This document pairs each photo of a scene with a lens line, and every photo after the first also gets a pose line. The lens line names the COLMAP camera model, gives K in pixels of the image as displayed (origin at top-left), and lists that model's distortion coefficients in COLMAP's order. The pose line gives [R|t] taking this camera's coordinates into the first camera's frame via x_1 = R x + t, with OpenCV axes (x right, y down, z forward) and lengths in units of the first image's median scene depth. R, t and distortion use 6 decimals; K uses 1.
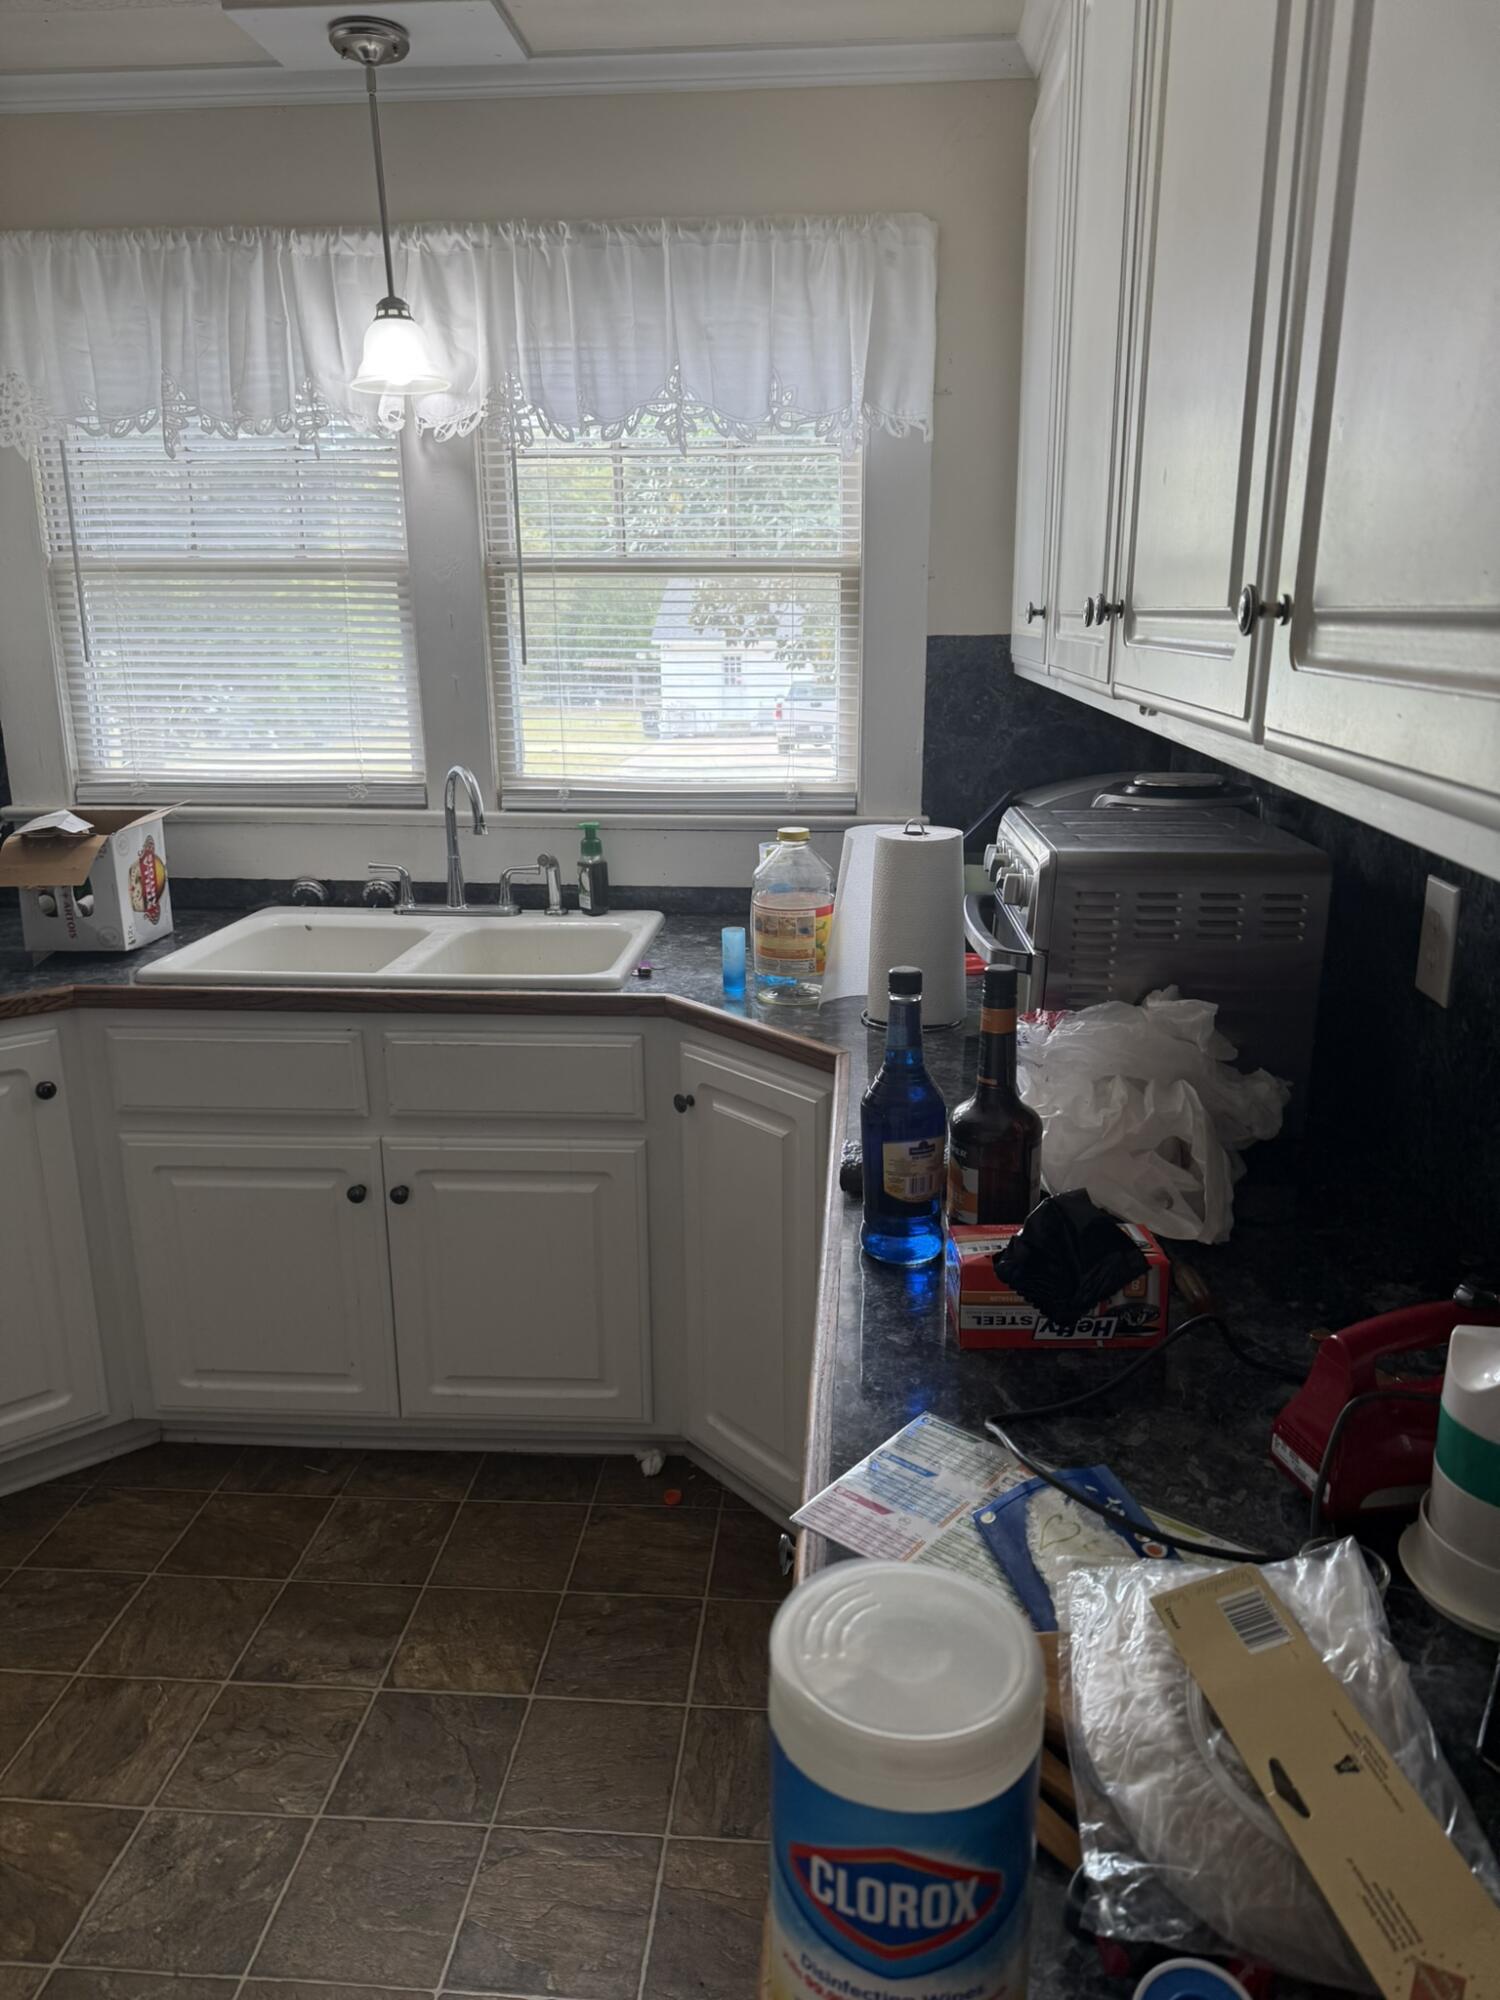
lens RADIAL K [[1450.5, 0, 755.5], [0, 1450.5, 1001.3], [0, 0, 1]] dist [0.050401, -0.031247]
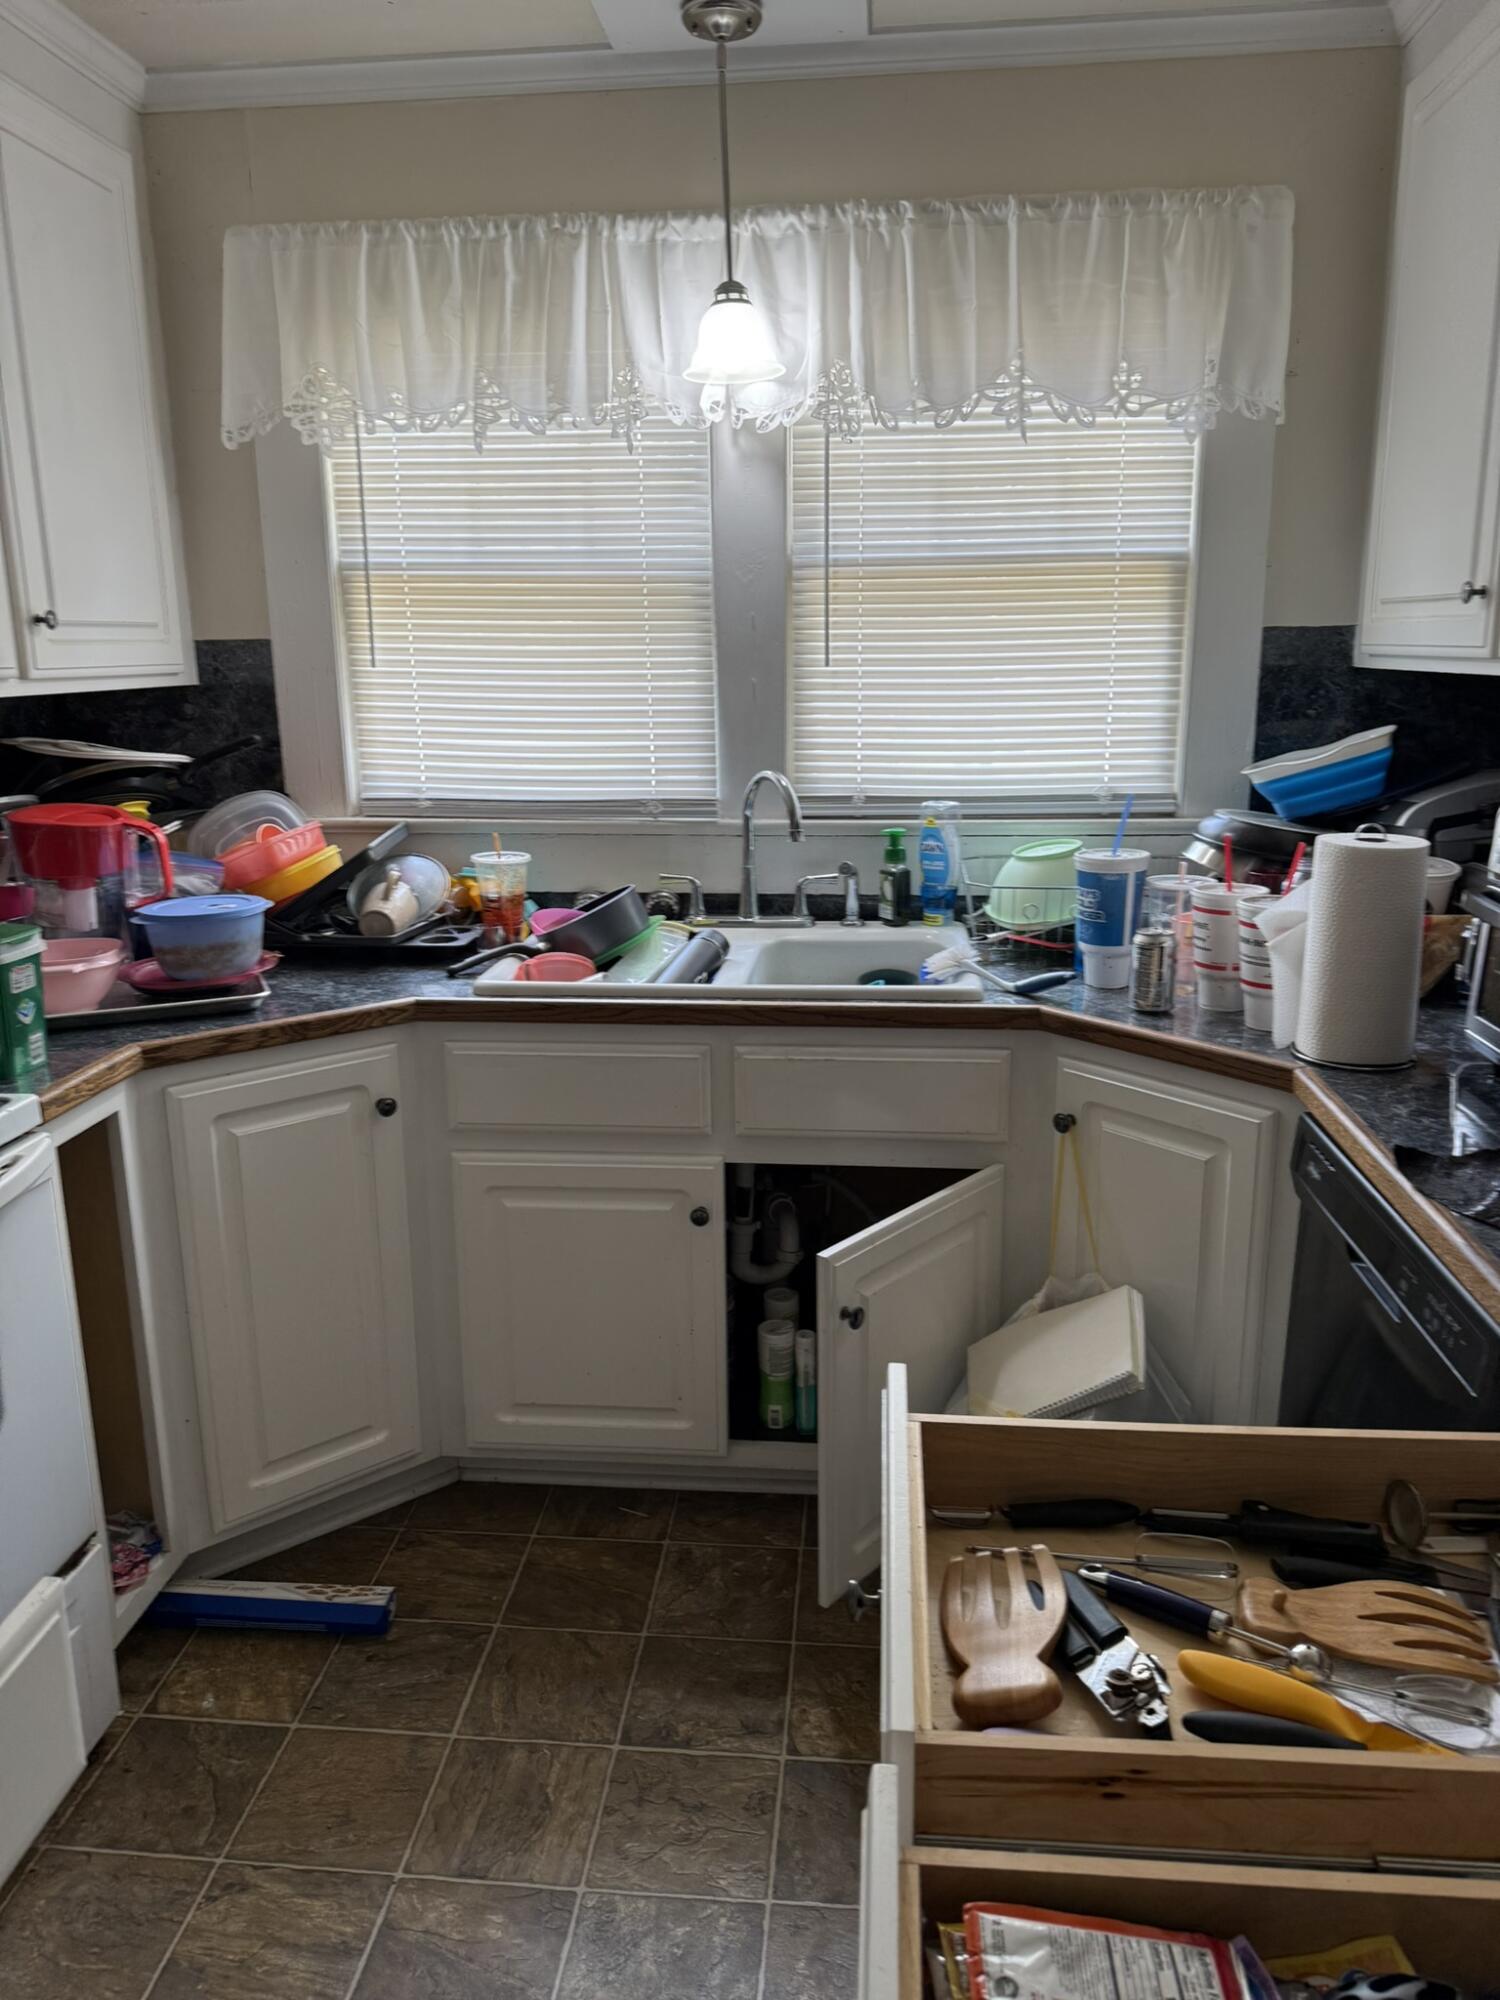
lens RADIAL K [[1450.5, 0, 743.6], [0, 1450.5, 992.0], [0, 0, 1]] dist [0.050401, -0.031247]
pose [[0.999850, -0.000908, -0.017301, -0.220113], [0.000449, 0.999649, -0.026501, 0.010250], [0.017319, 0.026490, 0.999499, 0.054211]]
